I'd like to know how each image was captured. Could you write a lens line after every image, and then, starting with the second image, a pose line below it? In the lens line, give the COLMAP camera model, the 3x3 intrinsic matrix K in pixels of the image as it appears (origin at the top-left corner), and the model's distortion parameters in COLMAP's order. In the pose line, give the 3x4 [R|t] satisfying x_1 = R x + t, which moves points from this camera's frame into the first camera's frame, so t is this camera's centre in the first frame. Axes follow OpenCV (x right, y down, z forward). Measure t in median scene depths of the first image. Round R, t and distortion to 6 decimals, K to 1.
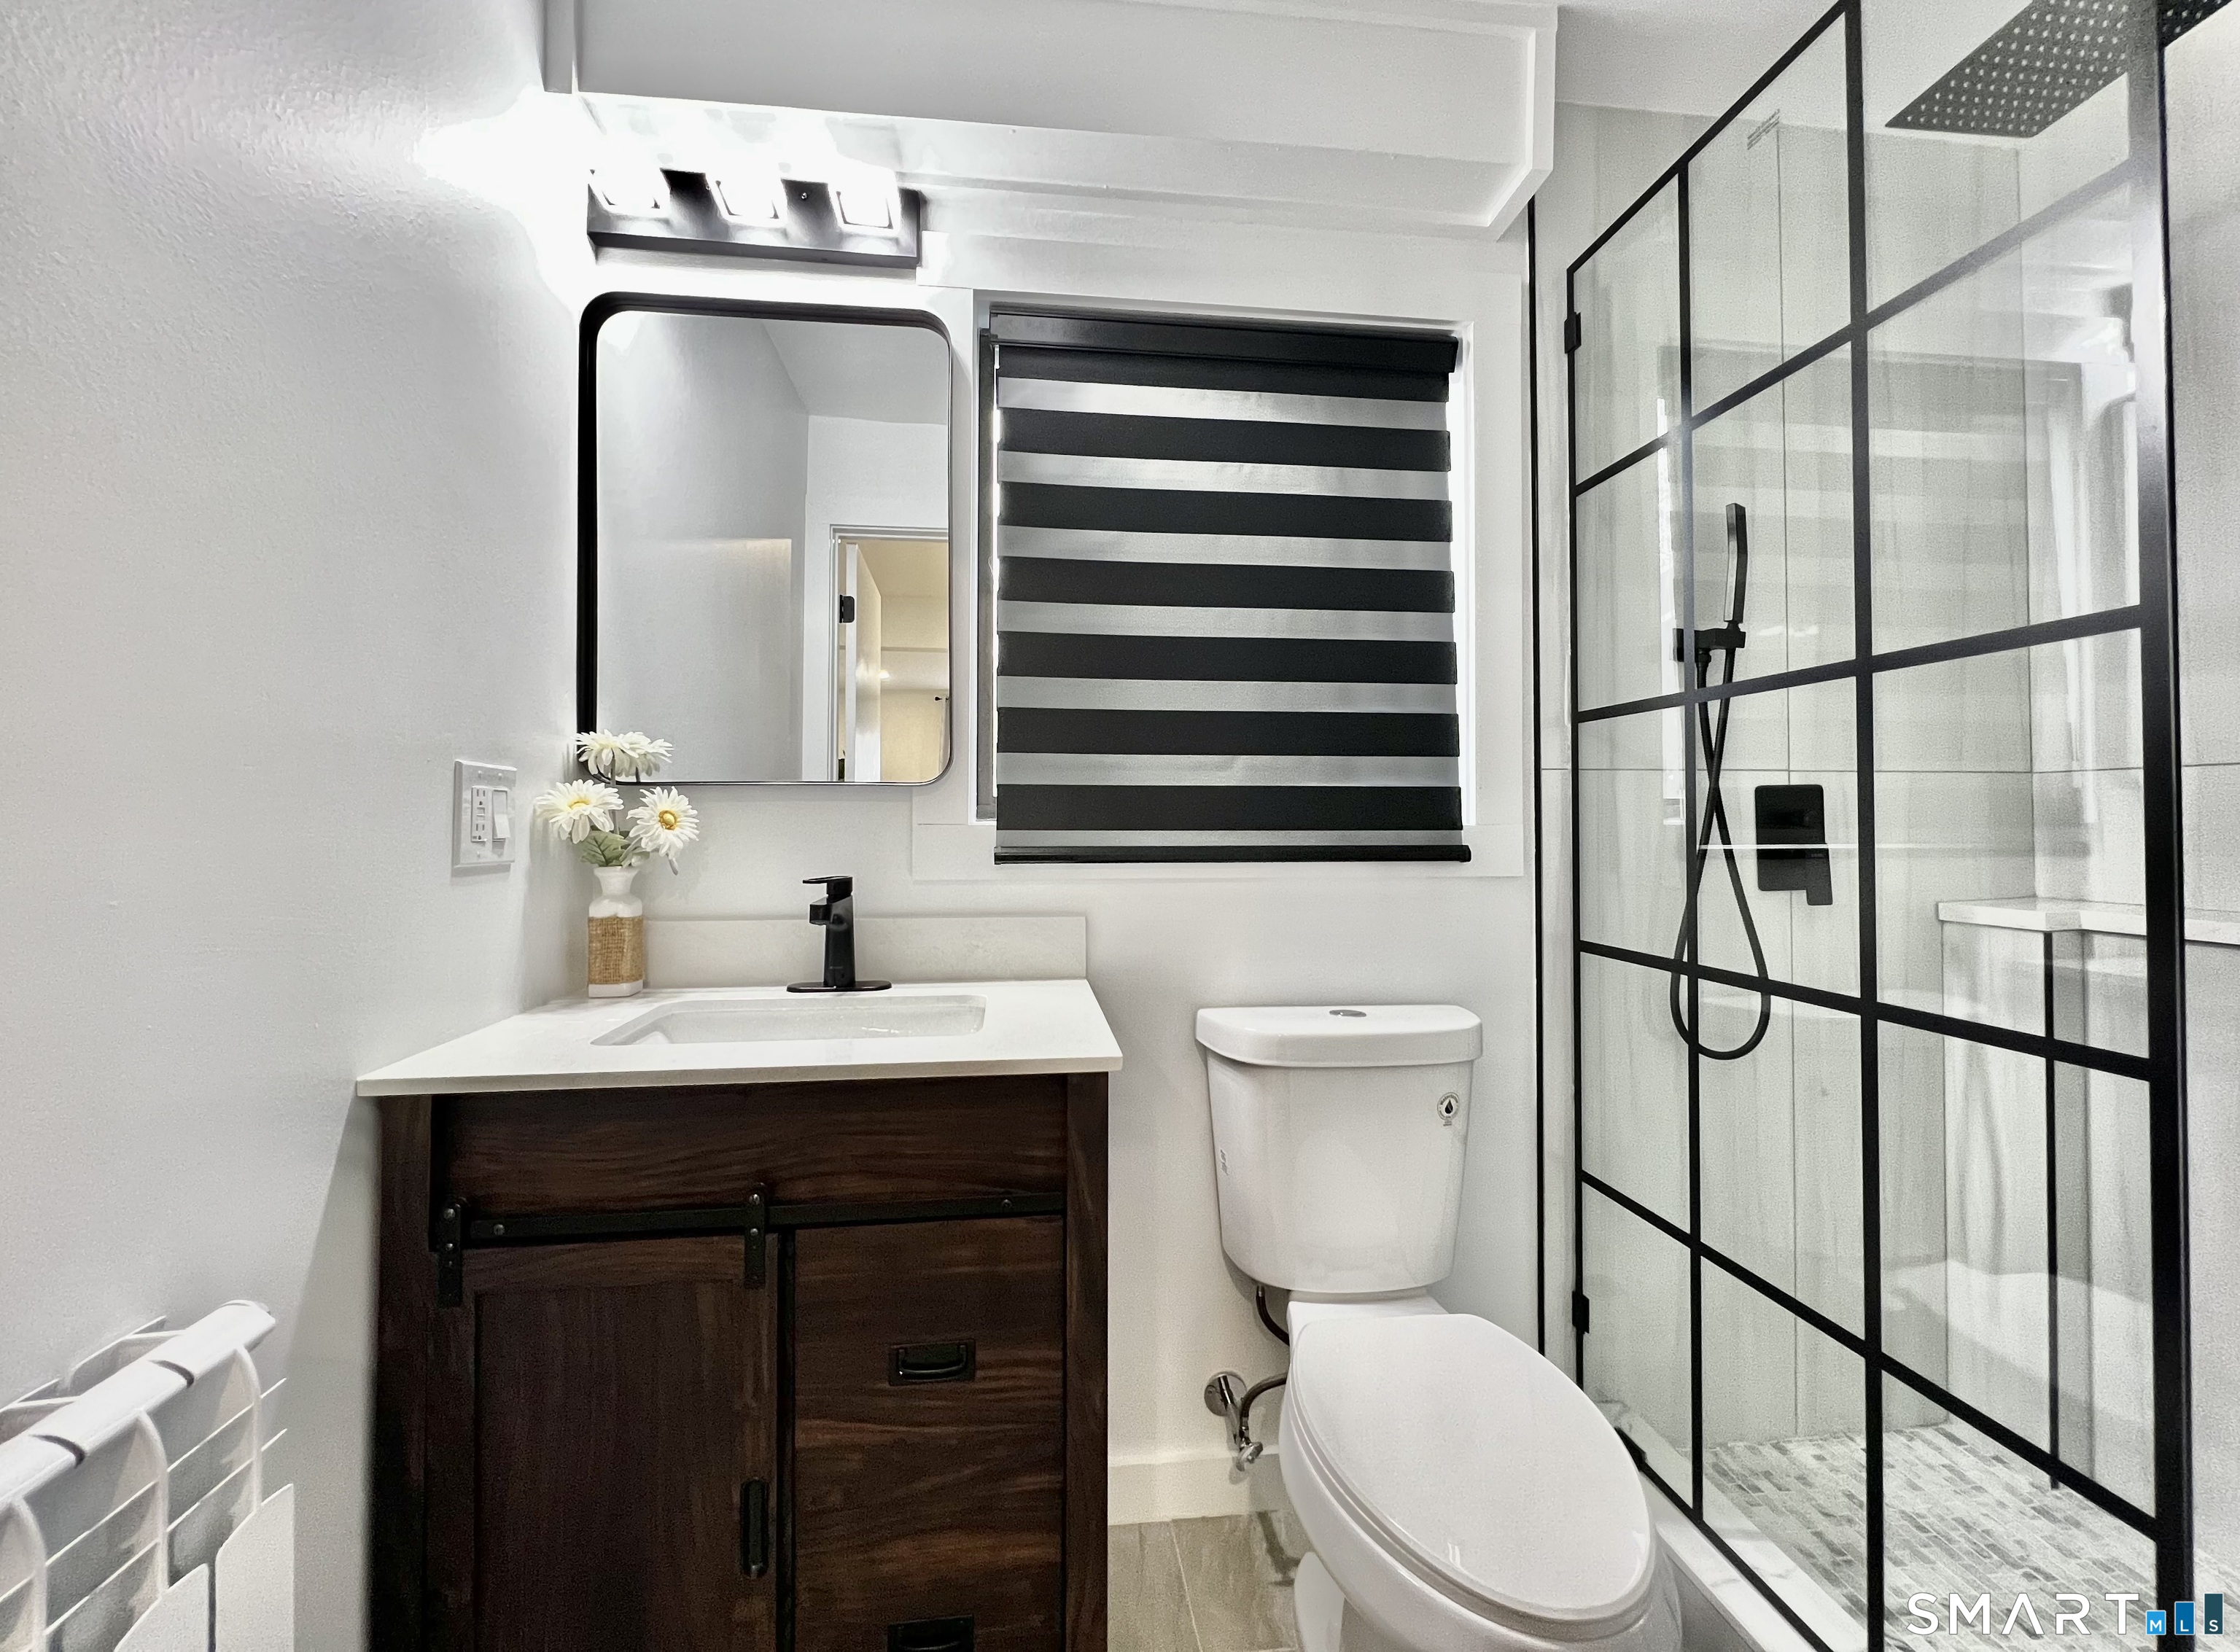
lens RADIAL K [[889.2, 0, 1112.8], [0, 889.2, 810.7], [0, 0, 1]] dist [-0.002964, -0.000404]
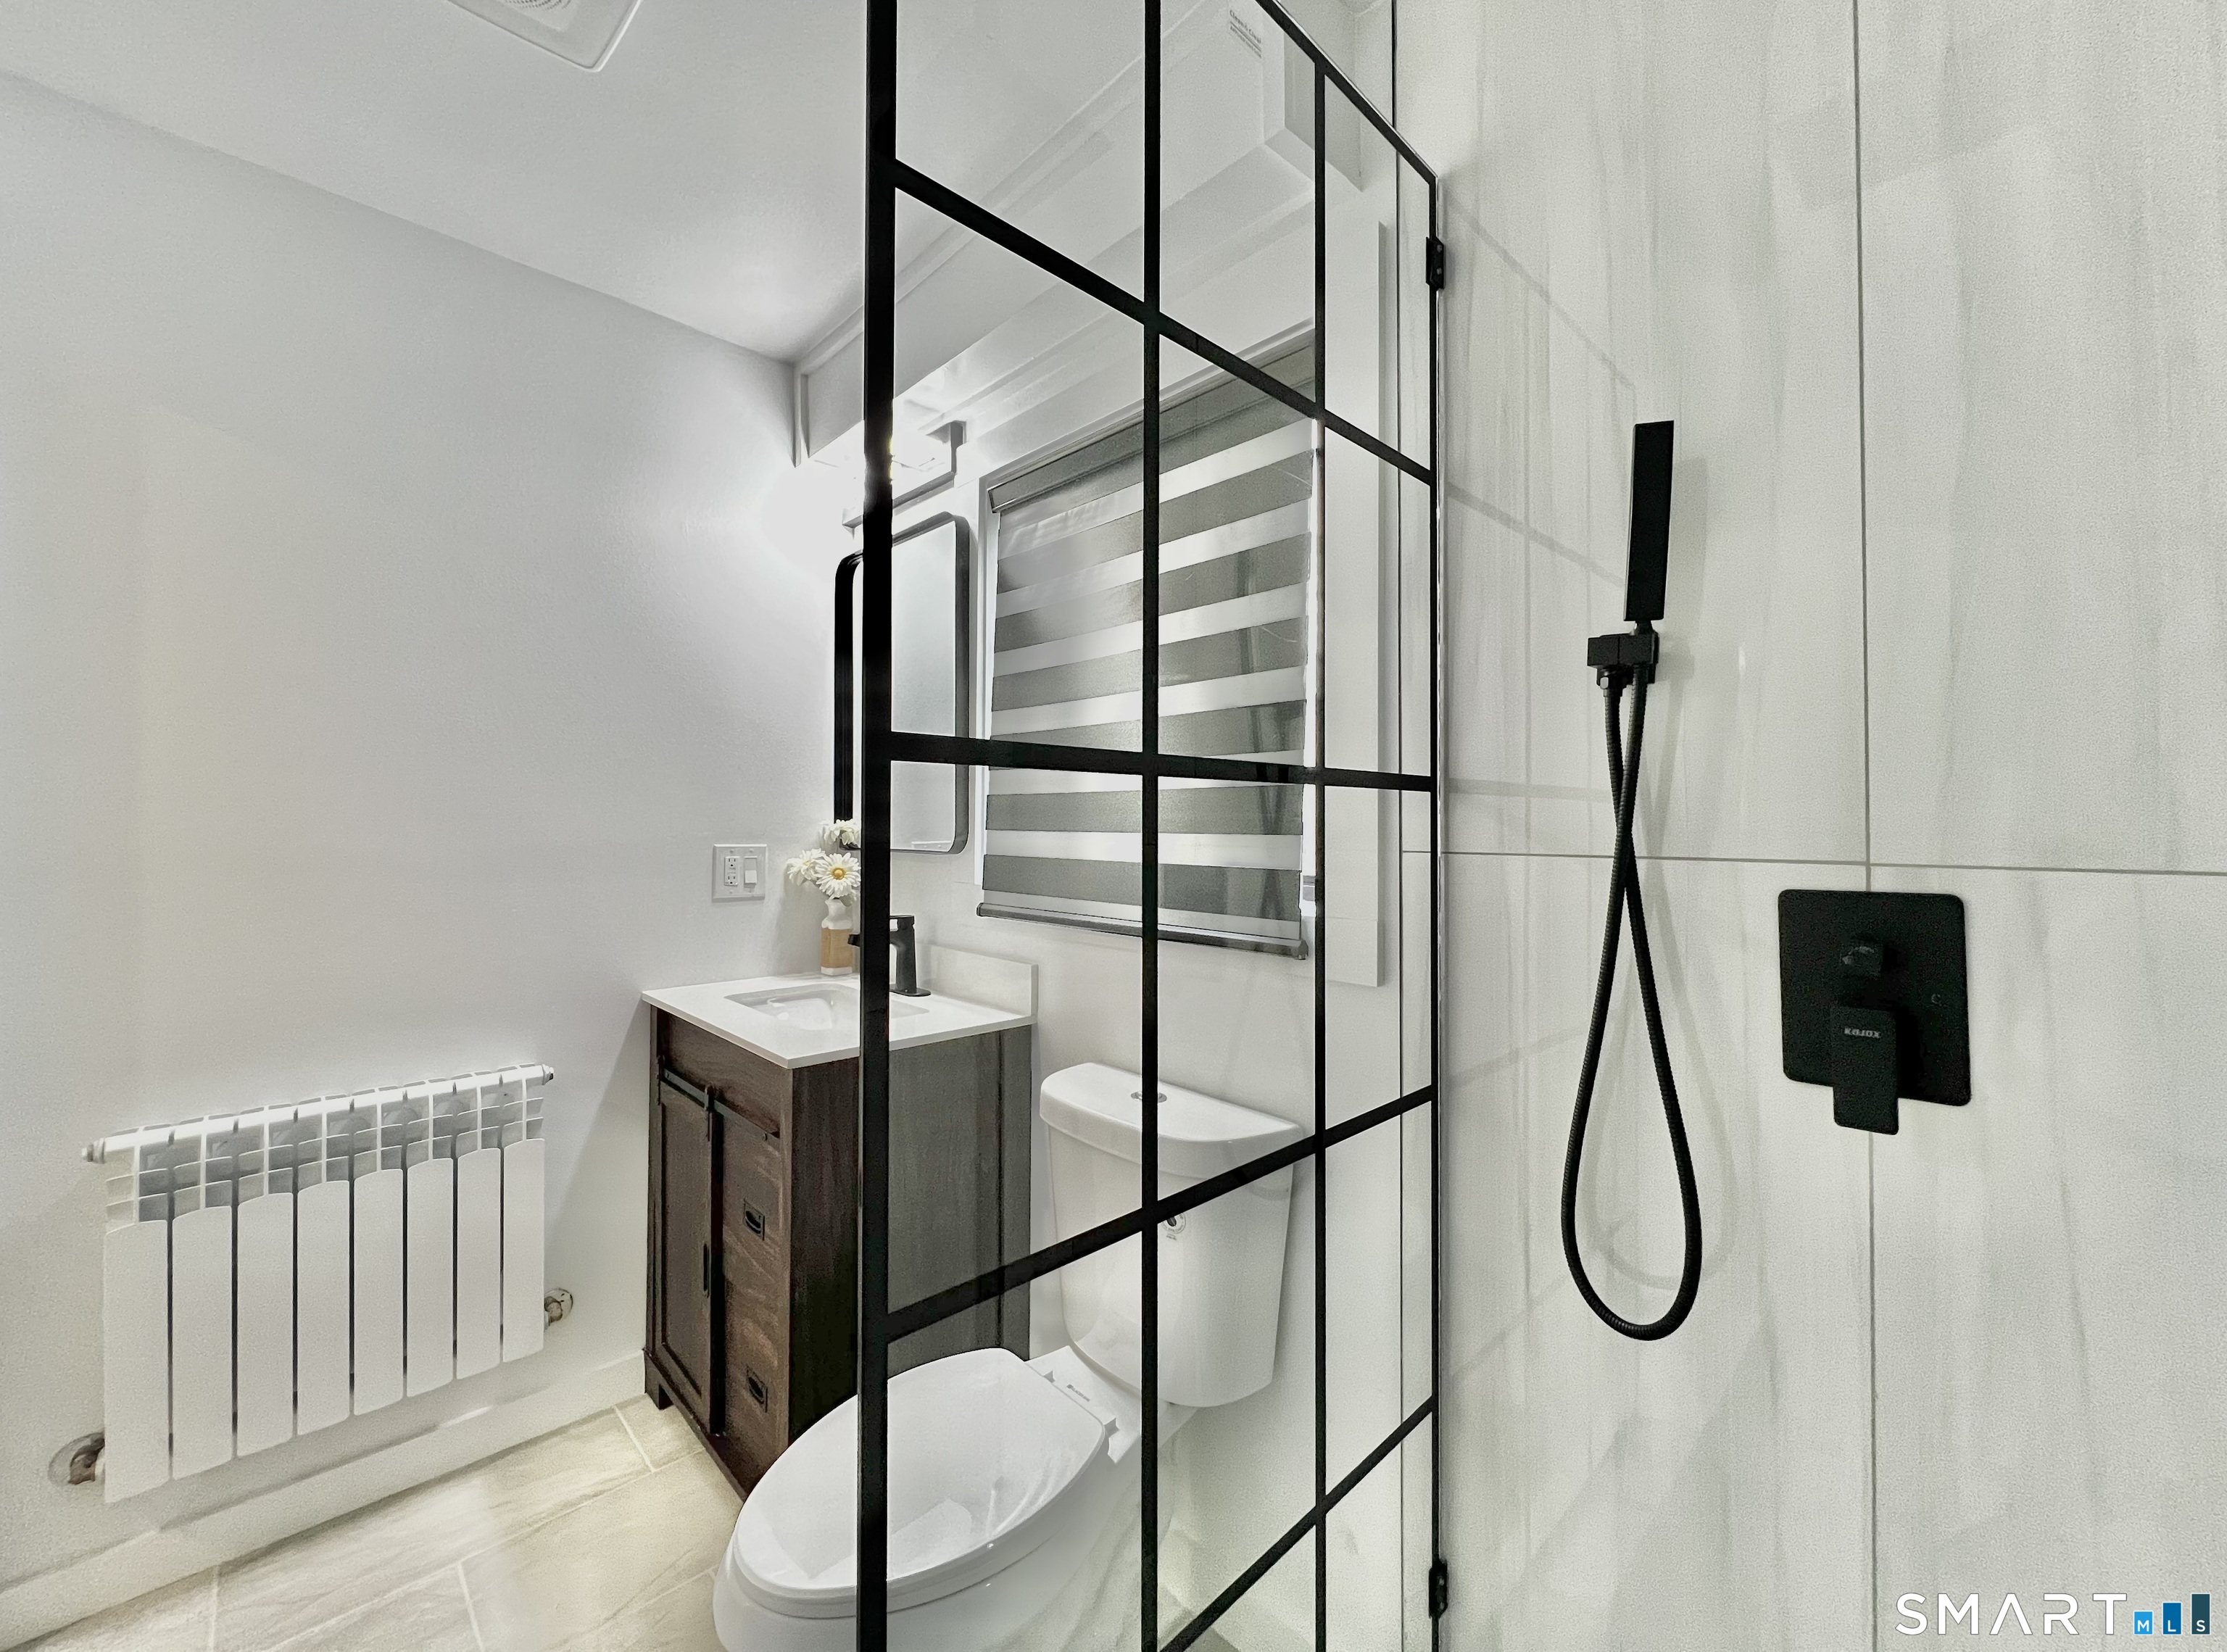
lens RADIAL K [[884.1, 0, 1106.3], [0, 884.1, 810.8], [0, 0, 1]] dist [-0.002964, -0.000404]
pose [[0.598036, -0.006946, -0.801439, 1.032472], [0.010659, 0.999943, -0.000713, -0.091465], [0.801398, -0.008116, 0.598076, 0.369635]]
